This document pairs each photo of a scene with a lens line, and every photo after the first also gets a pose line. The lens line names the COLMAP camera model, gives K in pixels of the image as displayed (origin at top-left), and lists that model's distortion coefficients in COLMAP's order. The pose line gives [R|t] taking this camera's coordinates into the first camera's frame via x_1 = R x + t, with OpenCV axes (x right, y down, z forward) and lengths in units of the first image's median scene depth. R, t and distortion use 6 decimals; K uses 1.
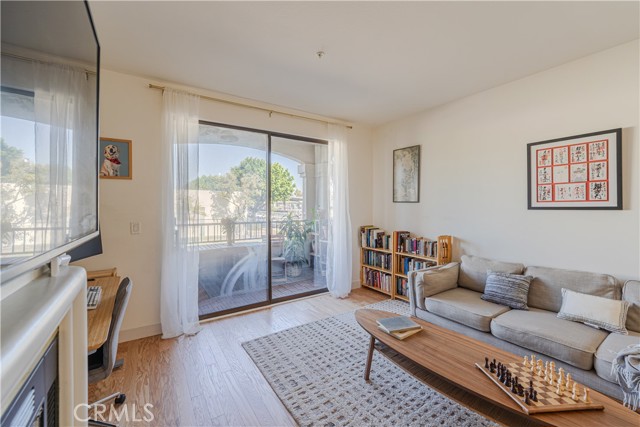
lens RADIAL K [[262.5, 0, 323.0], [0, 262.5, 206.2], [0, 0, 1]] dist [-0.003014, -0.000272]
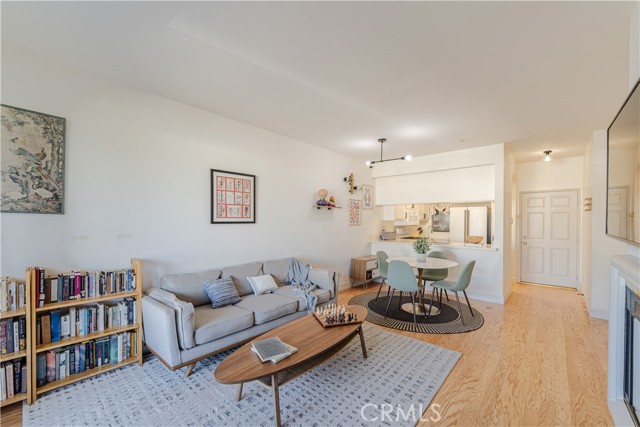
lens RADIAL K [[264.6, 0, 316.8], [0, 264.6, 222.8], [0, 0, 1]] dist [-0.002401, -0.000261]
pose [[-0.247768, -0.006496, 0.968798, -0.358810], [-0.004851, 0.999973, 0.005465, -0.000446], [-0.968807, -0.003346, -0.247793, 0.584554]]
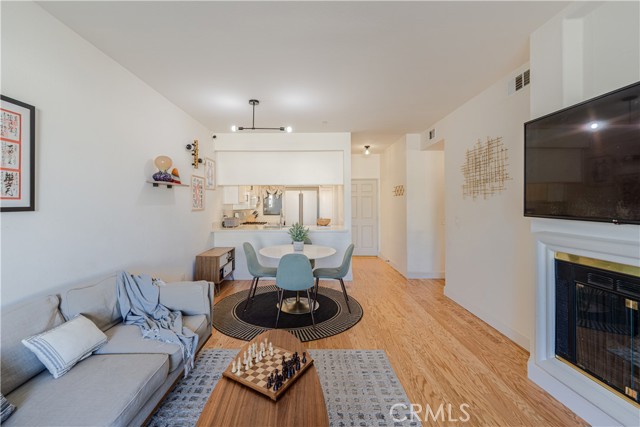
lens RADIAL K [[266.7, 0, 306.5], [0, 266.7, 202.7], [0, 0, 1]] dist [0.000359, -0.000044]
pose [[-0.821491, 0.006880, 0.570179, 0.010061], [0.002603, 0.999962, -0.008316, -0.000974], [-0.570215, -0.005347, -0.821478, 0.670957]]
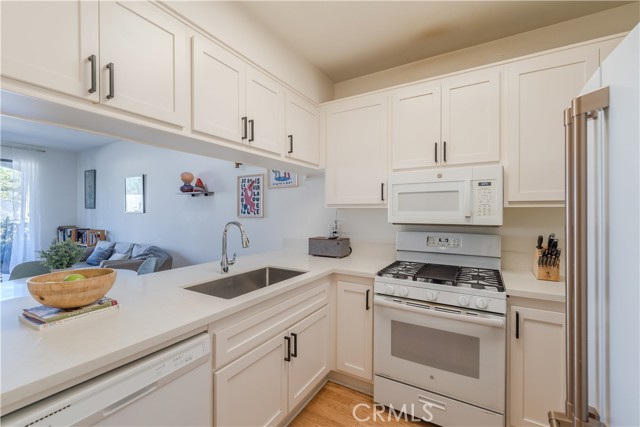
lens RADIAL K [[269.2, 0, 309.1], [0, 269.2, 214.1], [0, 0, 1]] dist [0.001125, 0.000223]
pose [[0.907500, -0.001864, 0.420048, 0.816135], [-0.002064, 0.999958, 0.008896, 0.000552], [-0.420047, -0.008940, 0.907458, -0.879319]]
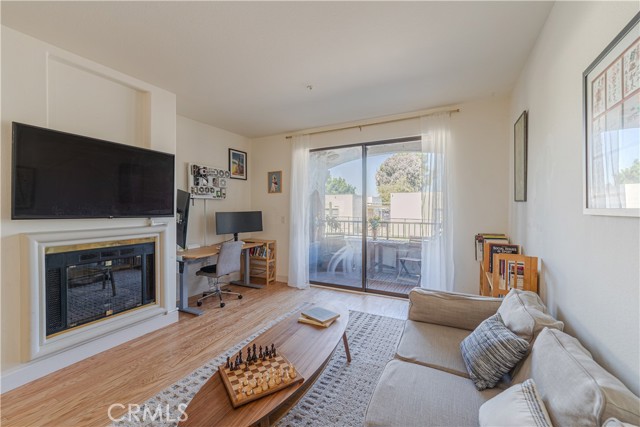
lens RADIAL K [[264.8, 0, 324.9], [0, 264.8, 209.5], [0, 0, 1]] dist [0.000288, -0.000042]
pose [[0.489021, 0.005694, -0.872254, 0.680296], [0.000894, 0.999975, 0.007029, 0.000558], [0.872272, -0.004217, 0.489003, 0.257527]]
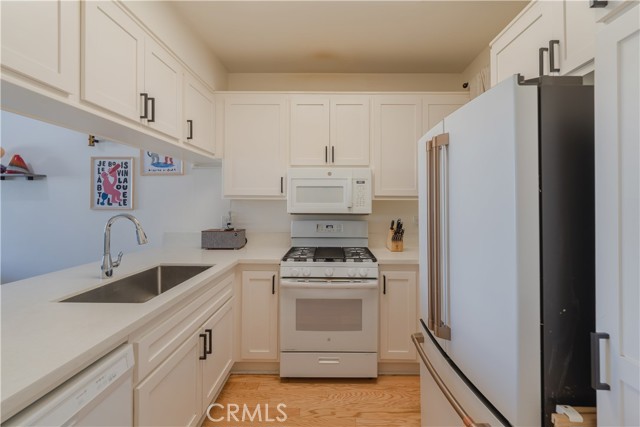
lens RADIAL K [[274.8, 0, 319.1], [0, 274.8, 202.1], [0, 0, 1]] dist [-0.000361, -0.000099]
pose [[0.564863, 0.007280, 0.825153, 0.719323], [-0.005328, 0.999972, -0.005175, 0.001109], [-0.825168, -0.001473, 0.564886, -0.857880]]
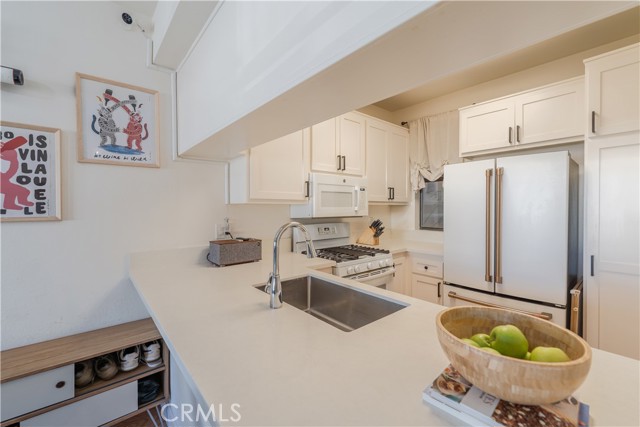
lens RADIAL K [[276.0, 0, 324.1], [0, 276.0, 212.5], [0, 0, 1]] dist [-0.000671, -0.000369]
pose [[-0.137956, -0.016111, 0.990307, 0.565171], [0.001831, 0.999862, 0.016521, 0.001482], [-0.990437, 0.004092, -0.137907, -0.375668]]
